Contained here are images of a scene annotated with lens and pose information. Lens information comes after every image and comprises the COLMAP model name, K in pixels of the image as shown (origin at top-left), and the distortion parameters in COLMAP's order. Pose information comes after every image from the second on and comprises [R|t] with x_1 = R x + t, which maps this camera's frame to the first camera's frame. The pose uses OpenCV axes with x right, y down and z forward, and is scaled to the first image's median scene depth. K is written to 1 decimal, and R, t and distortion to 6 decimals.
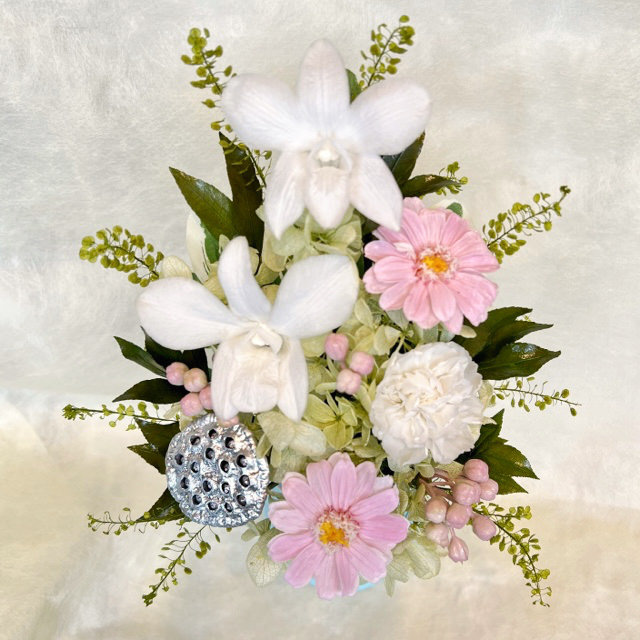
lens RADIAL K [[763.8, 0, 332.4], [0, 763.8, 331.4], [0, 0, 1]] dist [-0.022286, -0.014129]
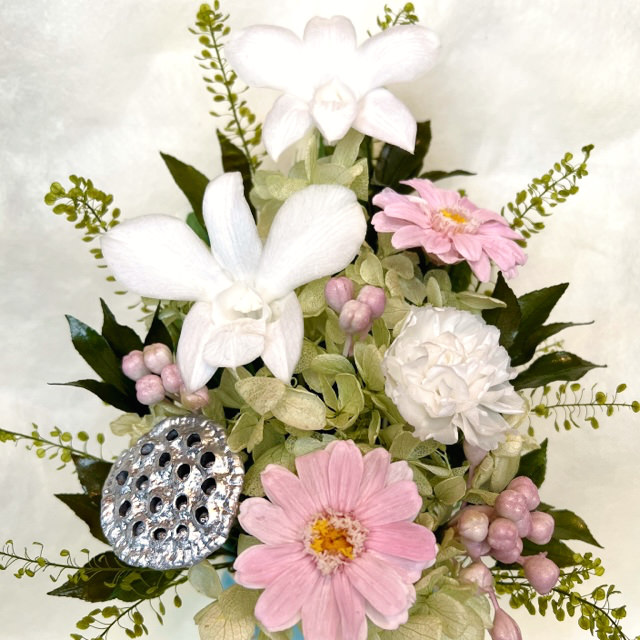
lens RADIAL K [[763.8, 0, 332.4], [0, 763.8, 331.4], [0, 0, 1]] dist [-0.022286, -0.014129]
pose [[0.999330, 0.028764, 0.022639, -0.018598], [-0.014236, 0.875190, -0.483569, 0.431647], [-0.033722, 0.482923, 0.875013, 0.294386]]
